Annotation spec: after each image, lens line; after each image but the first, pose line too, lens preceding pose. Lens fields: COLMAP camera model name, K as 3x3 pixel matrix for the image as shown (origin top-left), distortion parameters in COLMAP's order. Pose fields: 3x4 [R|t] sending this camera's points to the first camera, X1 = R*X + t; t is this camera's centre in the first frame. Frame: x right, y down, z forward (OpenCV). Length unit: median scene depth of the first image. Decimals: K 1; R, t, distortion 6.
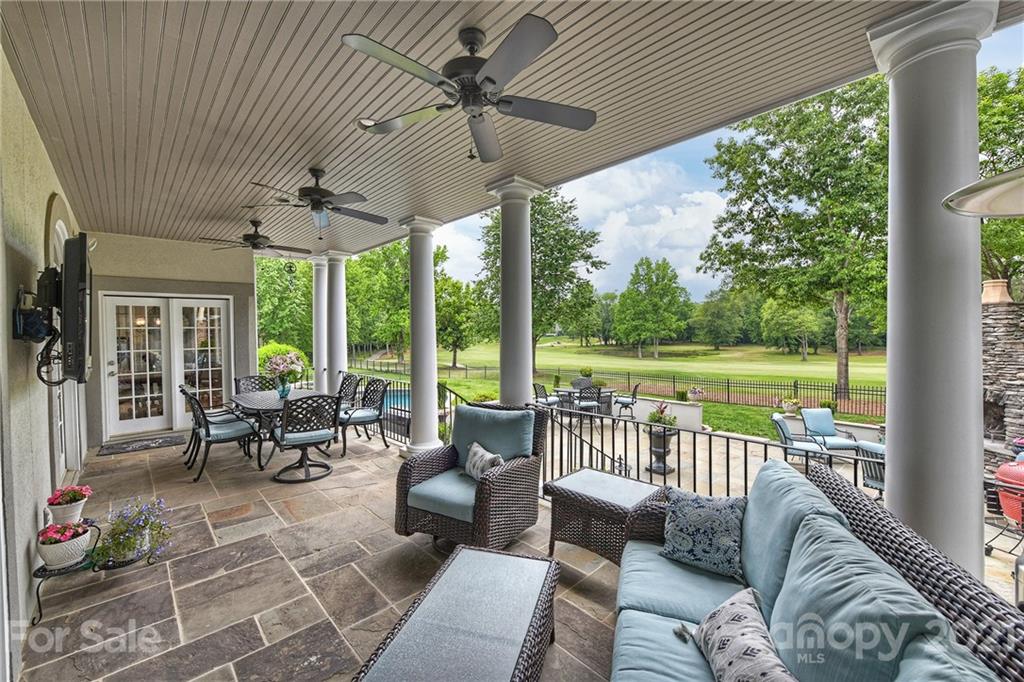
lens RADIAL K [[404.2, 0, 510.8], [0, 404.2, 336.5], [0, 0, 1]] dist [0.008039, -0.004866]
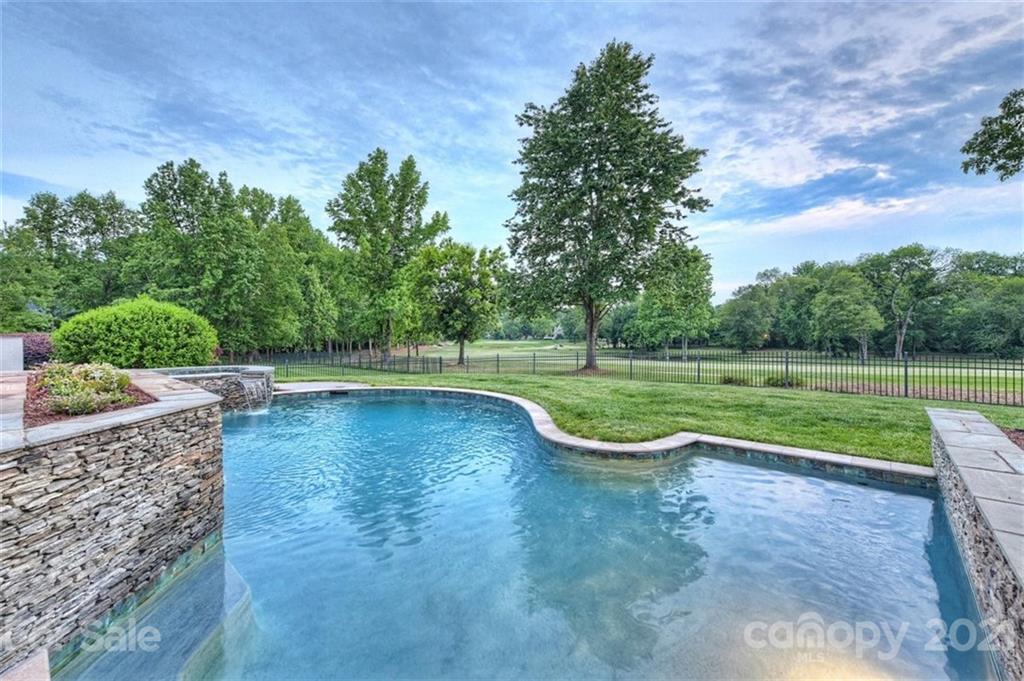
lens RADIAL K [[422.8, 0, 516.5], [0, 422.8, 335.5], [0, 0, 1]] dist [-0.000636, -0.000087]
pose [[0.999356, 0.012374, 0.033682, -0.055374], [-0.011906, 0.999830, -0.014077, 0.027373], [-0.033851, 0.013667, 0.999333, 0.192904]]
